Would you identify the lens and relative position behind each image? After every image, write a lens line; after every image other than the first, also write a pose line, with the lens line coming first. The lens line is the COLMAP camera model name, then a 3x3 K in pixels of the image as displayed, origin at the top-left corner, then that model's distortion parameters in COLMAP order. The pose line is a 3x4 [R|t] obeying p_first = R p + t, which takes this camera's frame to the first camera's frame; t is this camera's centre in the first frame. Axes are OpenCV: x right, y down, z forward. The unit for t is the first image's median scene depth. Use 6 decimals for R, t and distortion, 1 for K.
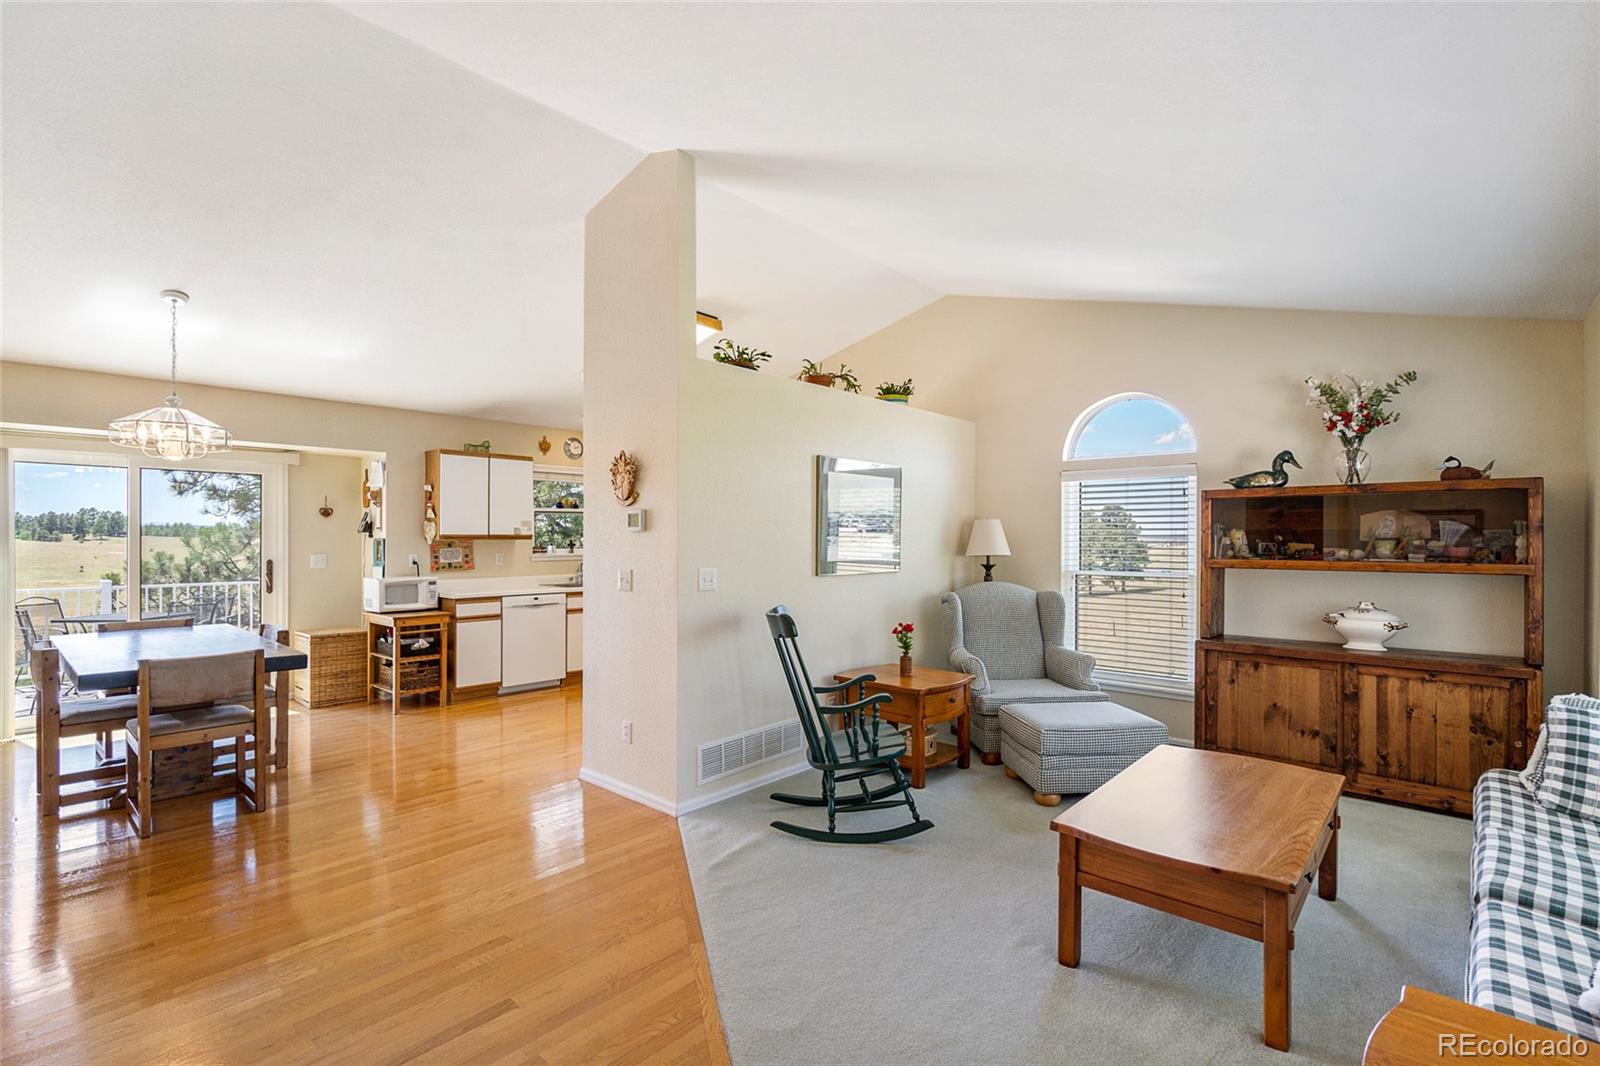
lens RADIAL K [[749.6, 0, 792.0], [0, 749.6, 545.8], [0, 0, 1]] dist [0.000005, 0.000516]
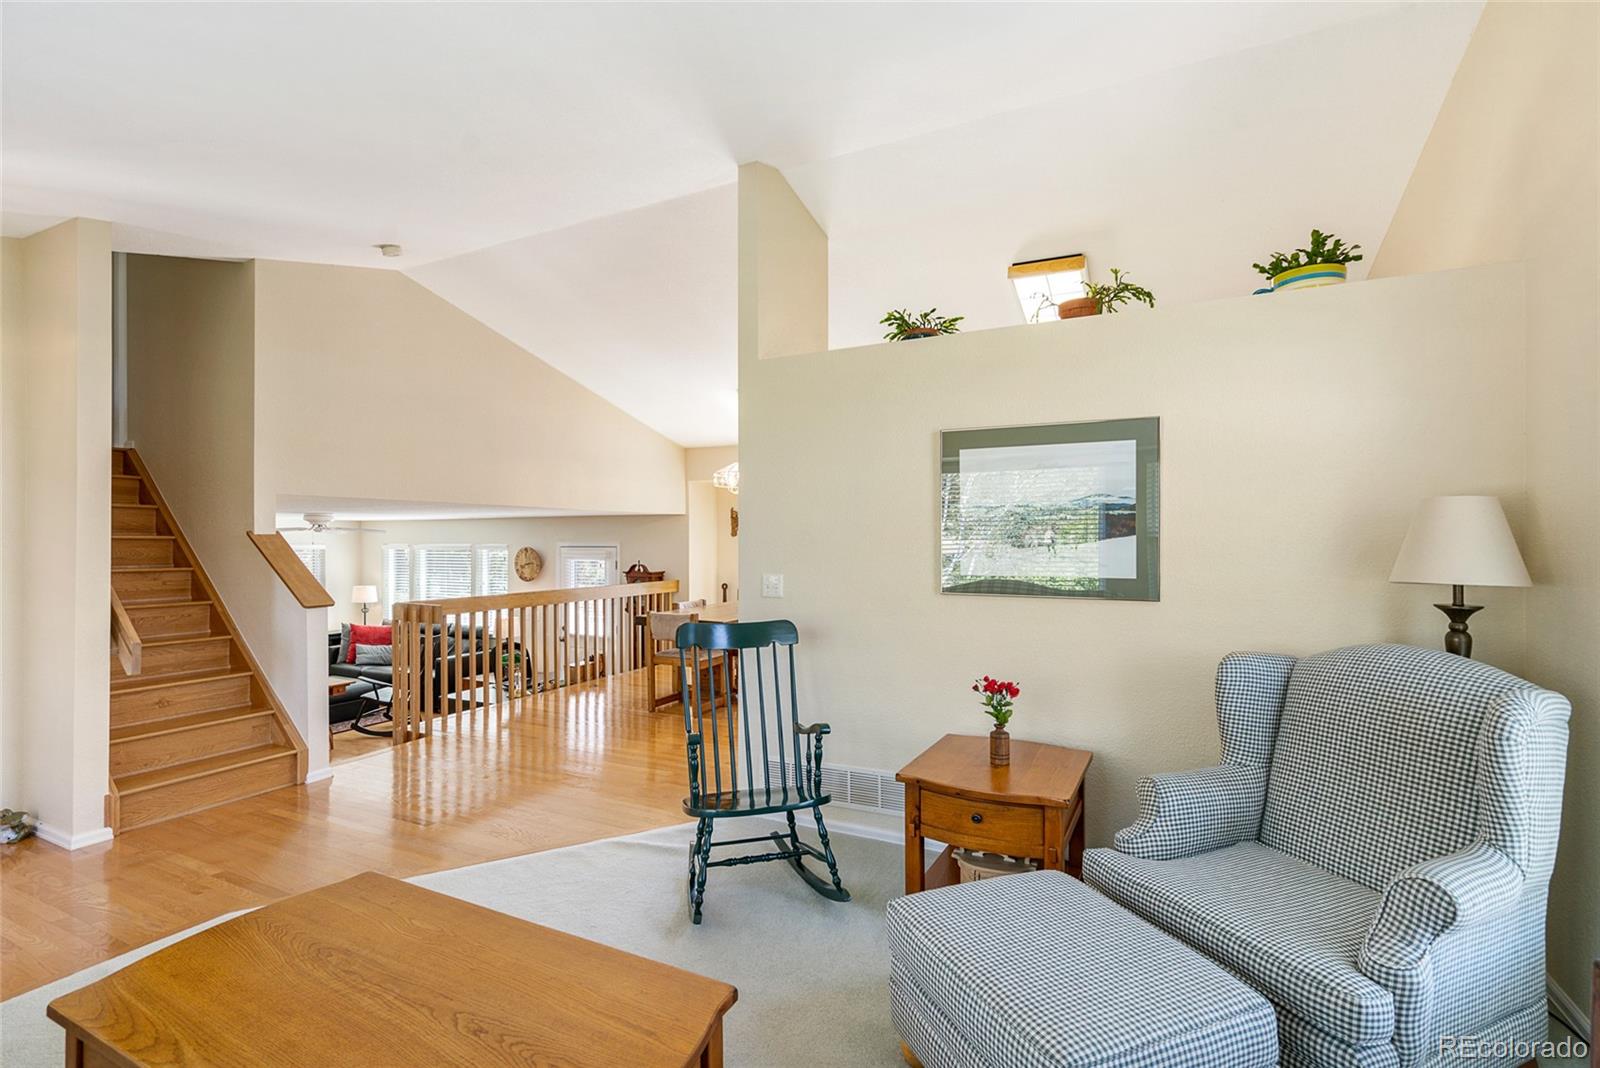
lens RADIAL K [[732.7, 0, 792.7], [0, 732.7, 542.6], [0, 0, 1]] dist [-0.000892, 0.000297]
pose [[0.263405, -0.000003, -0.964685, 0.740309], [-0.009674, 0.999950, -0.002645, -0.007982], [0.964637, 0.010029, 0.263391, 0.711985]]
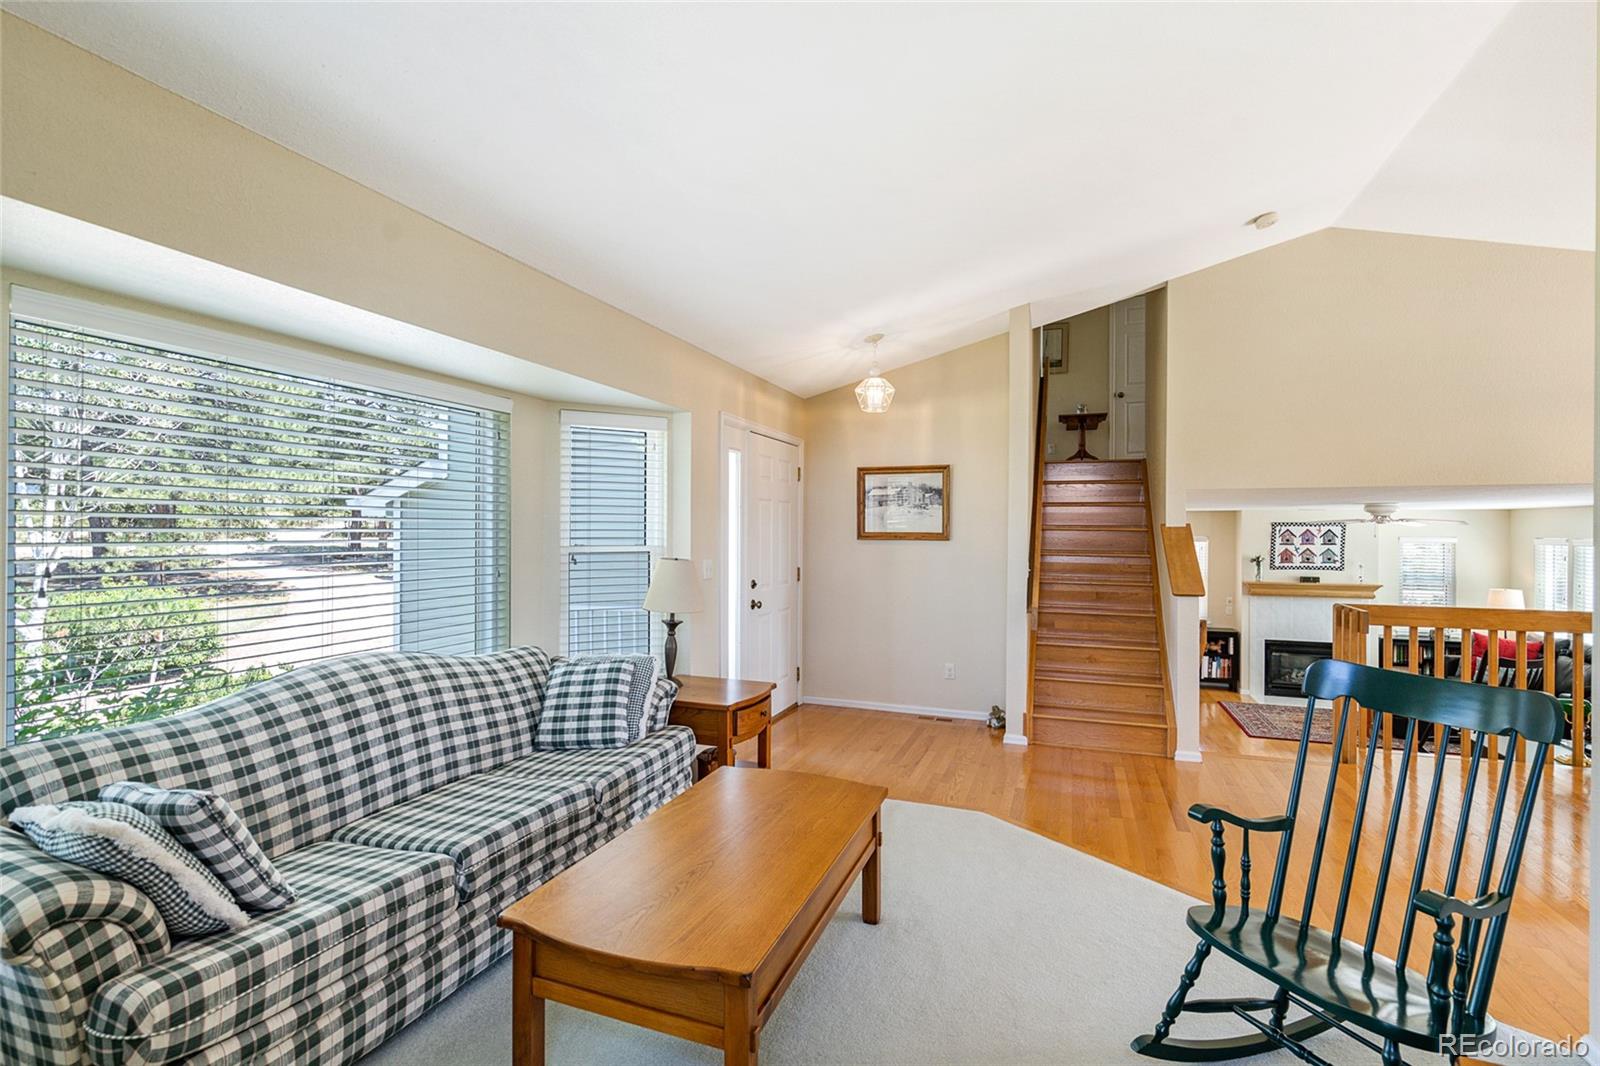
lens RADIAL K [[727.0, 0, 802.5], [0, 727.0, 535.0], [0, 0, 1]] dist [-0.001892, -0.000117]
pose [[-0.928884, -0.004484, -0.370343, 0.495023], [-0.010731, 0.999833, 0.014808, -0.012626], [0.370215, 0.017729, -0.928777, 1.119571]]
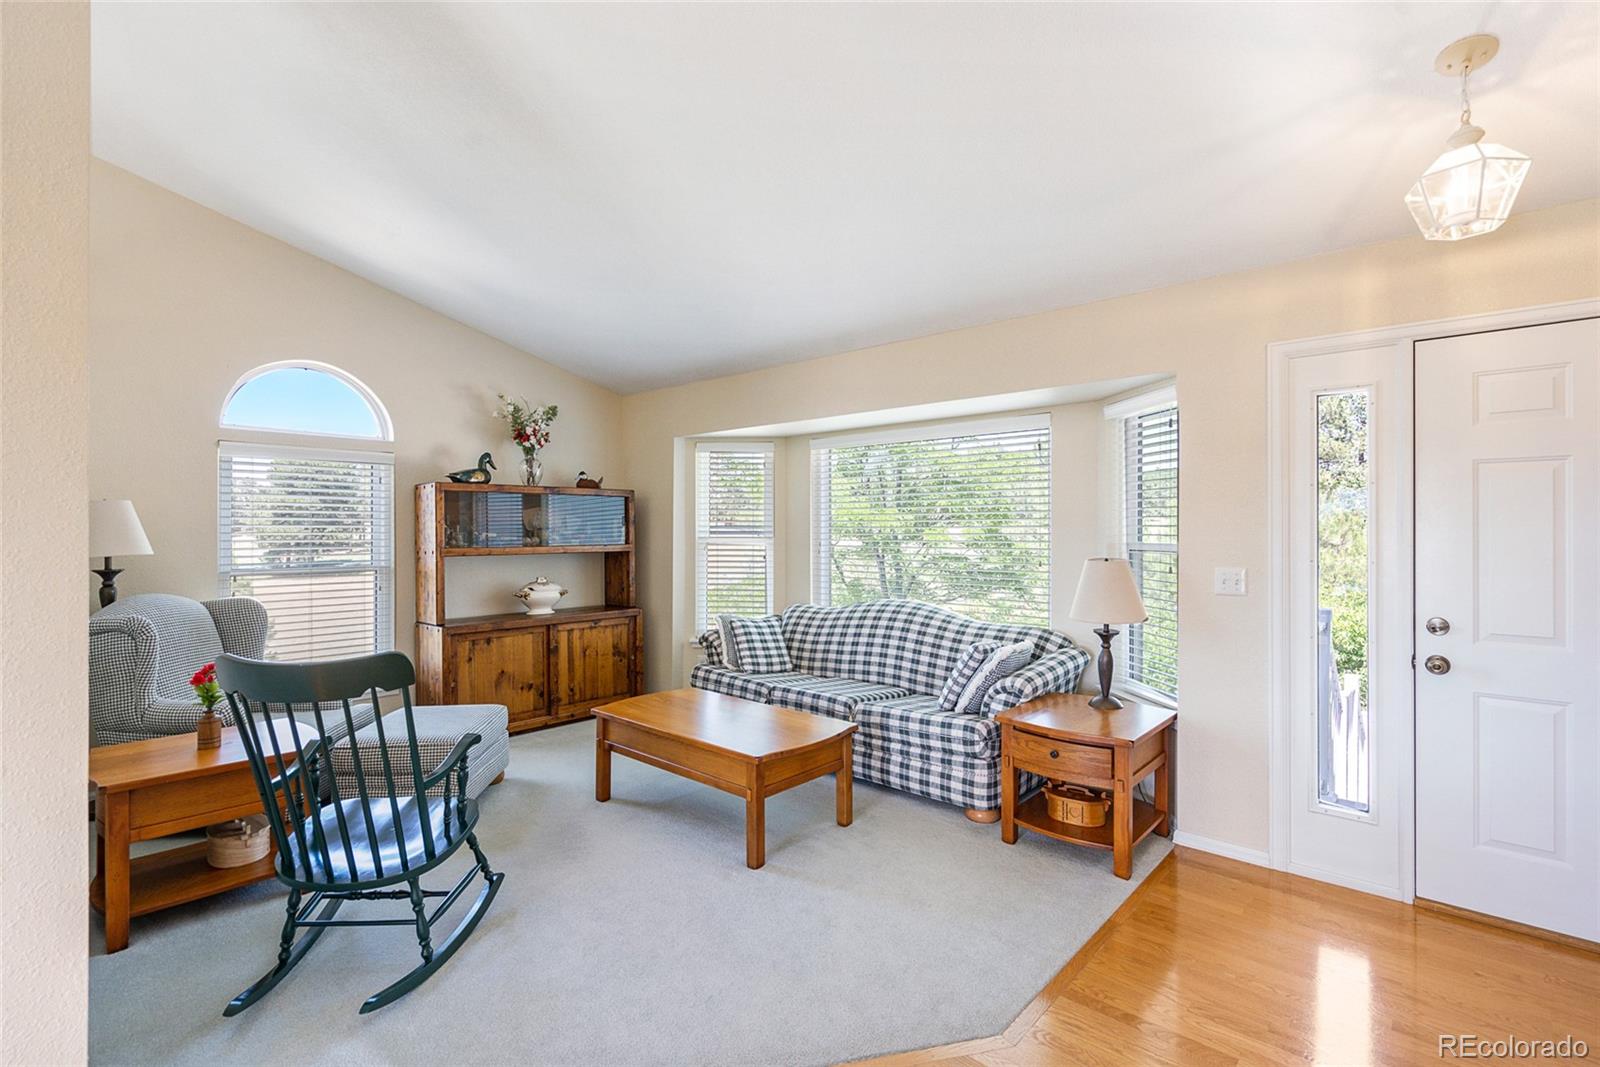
lens RADIAL K [[735.1, 0, 802.5], [0, 735.1, 544.6], [0, 0, 1]] dist [-0.001312, 0.000535]
pose [[0.002125, -0.023784, 0.999715, -0.492916], [0.012563, 0.999639, 0.023756, -0.006329], [-0.999919, 0.012509, 0.002423, 0.529413]]
